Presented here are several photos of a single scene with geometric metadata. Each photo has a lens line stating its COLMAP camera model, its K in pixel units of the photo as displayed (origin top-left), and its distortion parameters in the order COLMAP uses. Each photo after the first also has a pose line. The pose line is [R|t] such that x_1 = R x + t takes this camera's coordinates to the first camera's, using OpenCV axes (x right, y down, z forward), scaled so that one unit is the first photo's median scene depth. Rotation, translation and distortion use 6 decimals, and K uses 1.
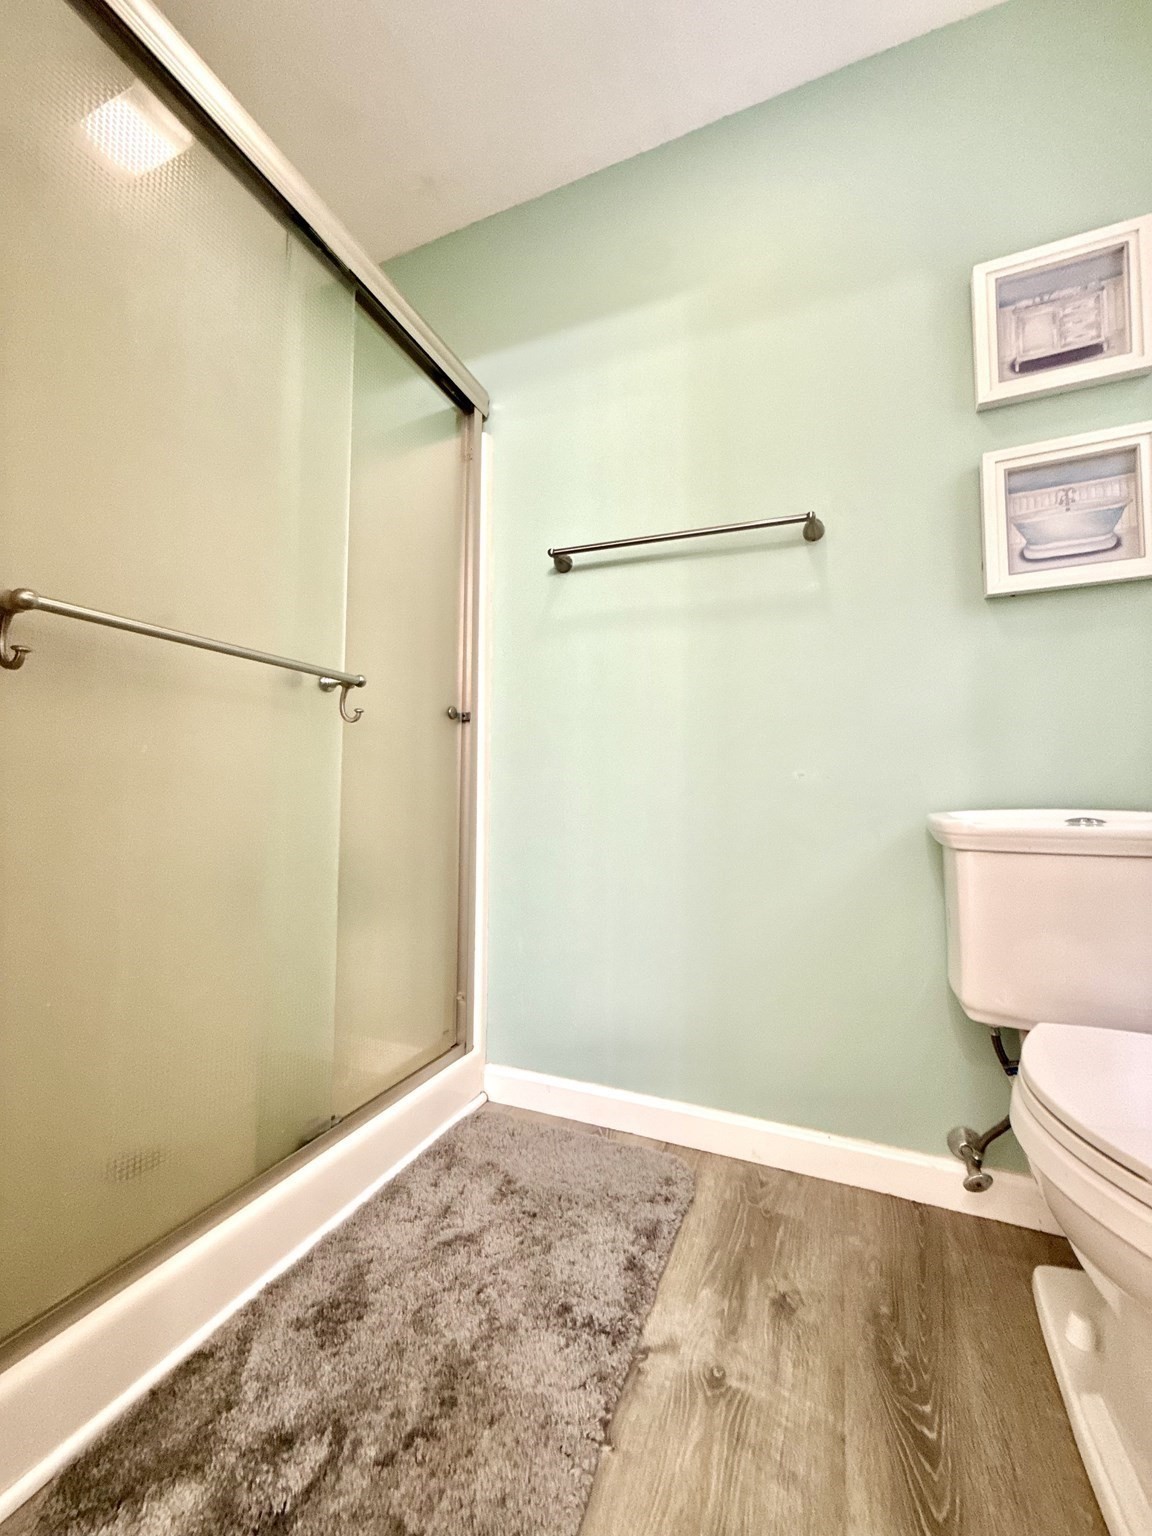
lens RADIAL K [[611.4, 0, 579.2], [0, 611.4, 764.7], [0, 0, 1]] dist [-0.002830, 0.001385]
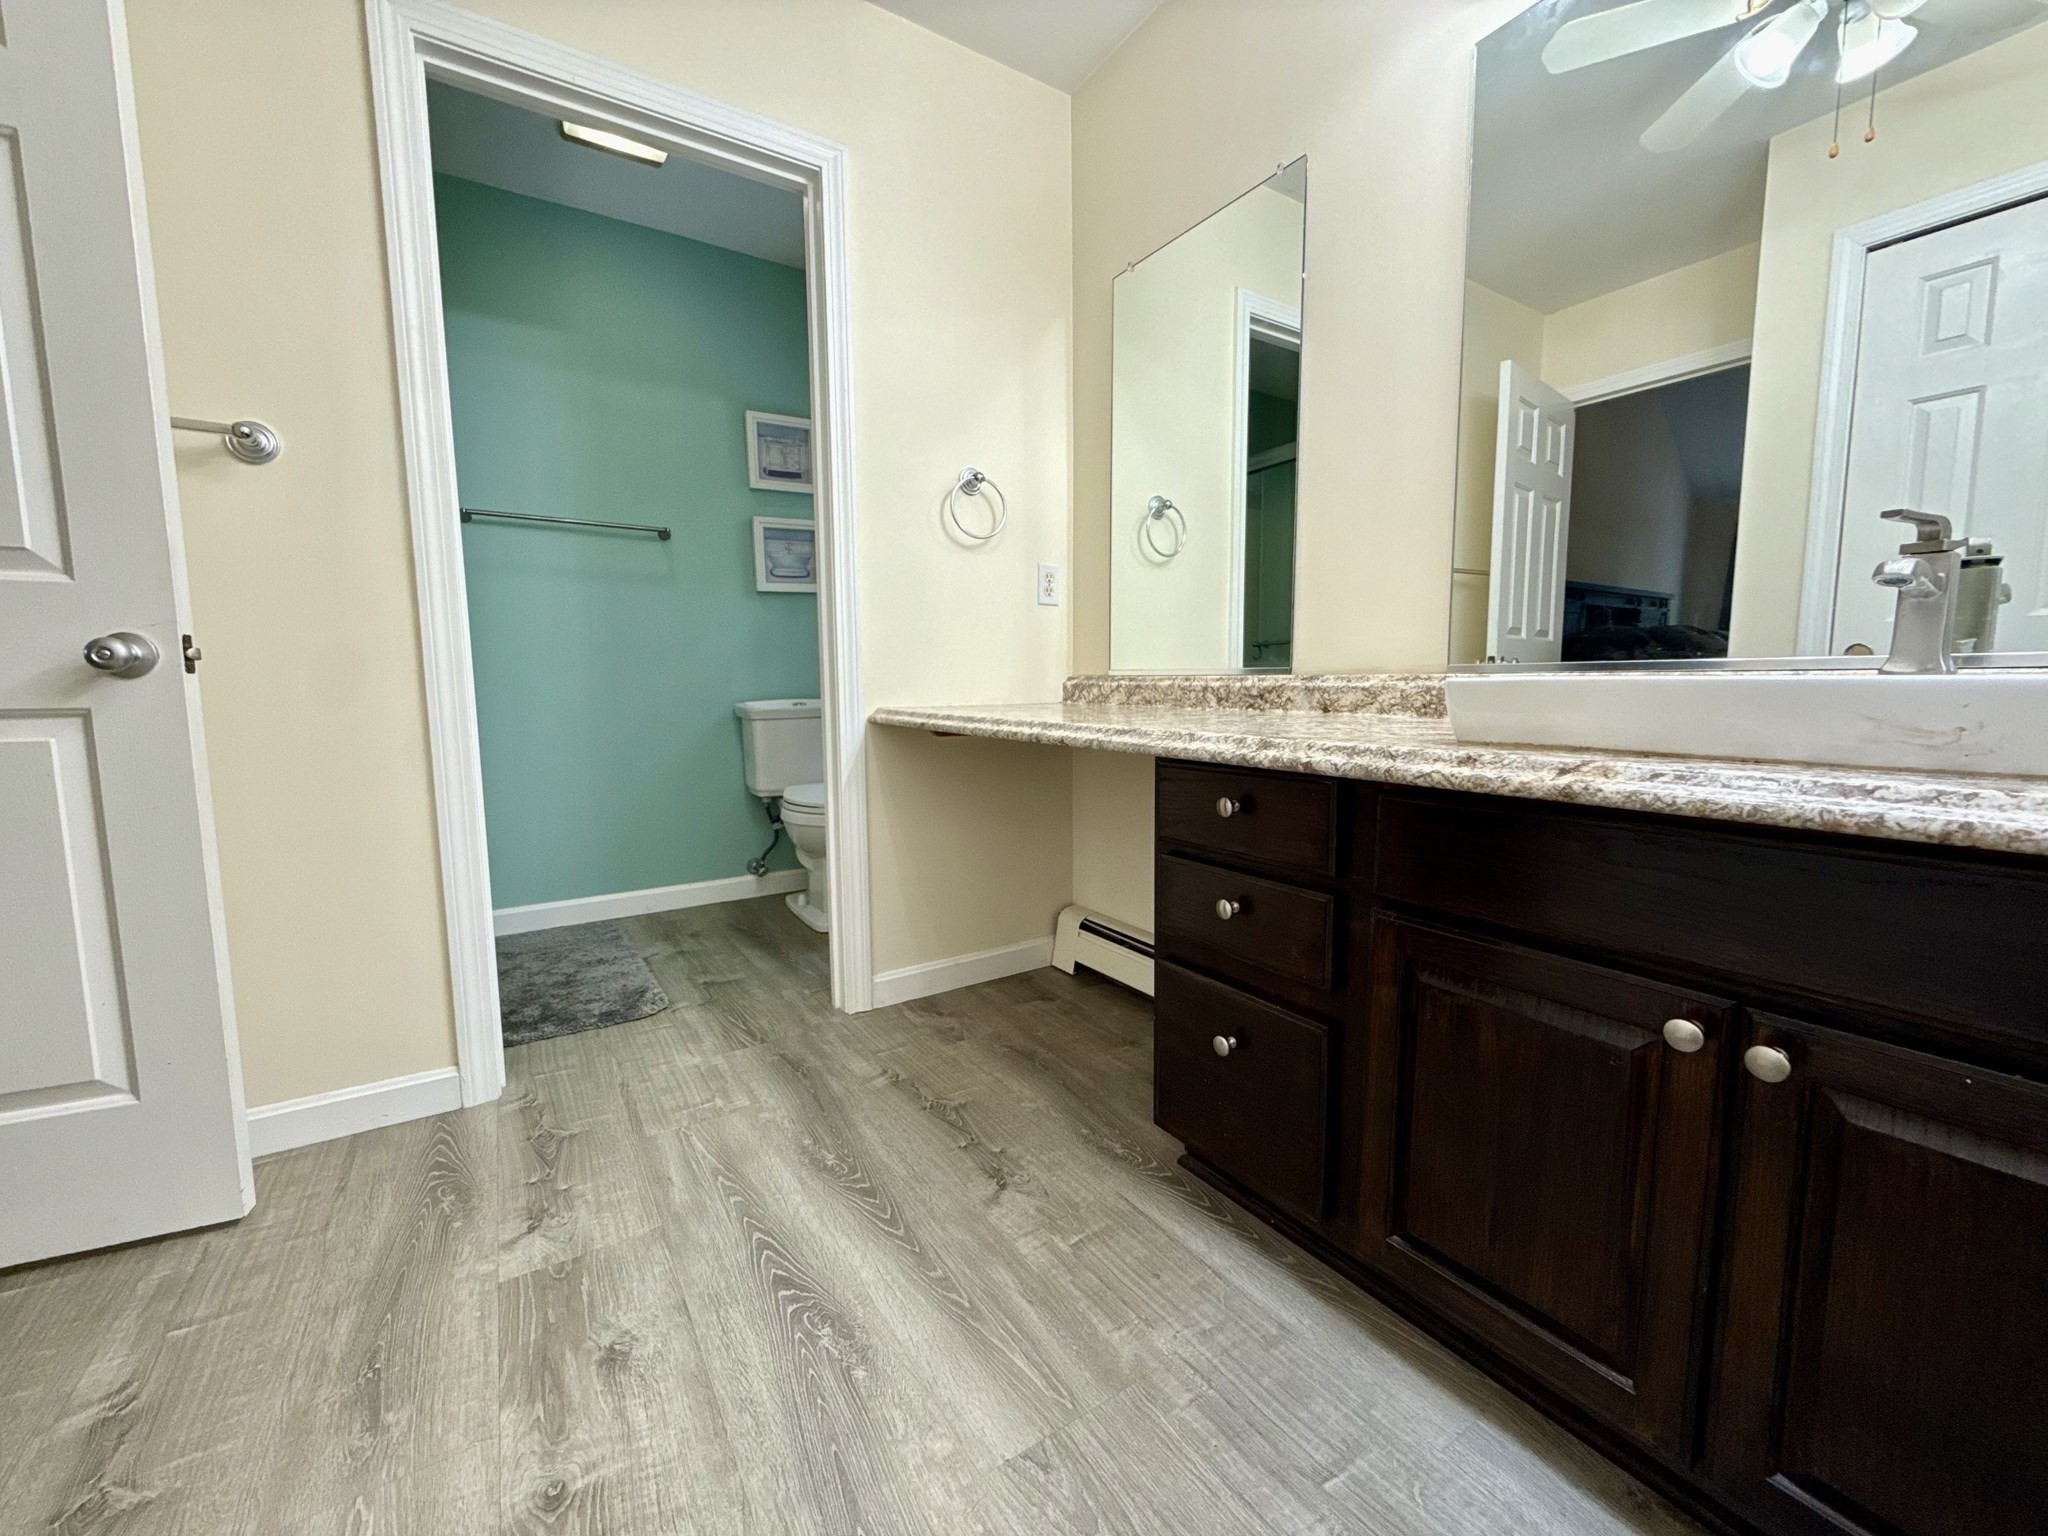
lens RADIAL K [[815.2, 0, 1016.1], [0, 815.2, 767.6], [0, 0, 1]] dist [-0.002830, 0.001385]
pose [[0.560112, -0.107170, 0.821456, -1.094736], [-0.023711, 0.989117, 0.145211, -0.116880], [-0.828078, -0.100812, 0.551475, -1.210651]]
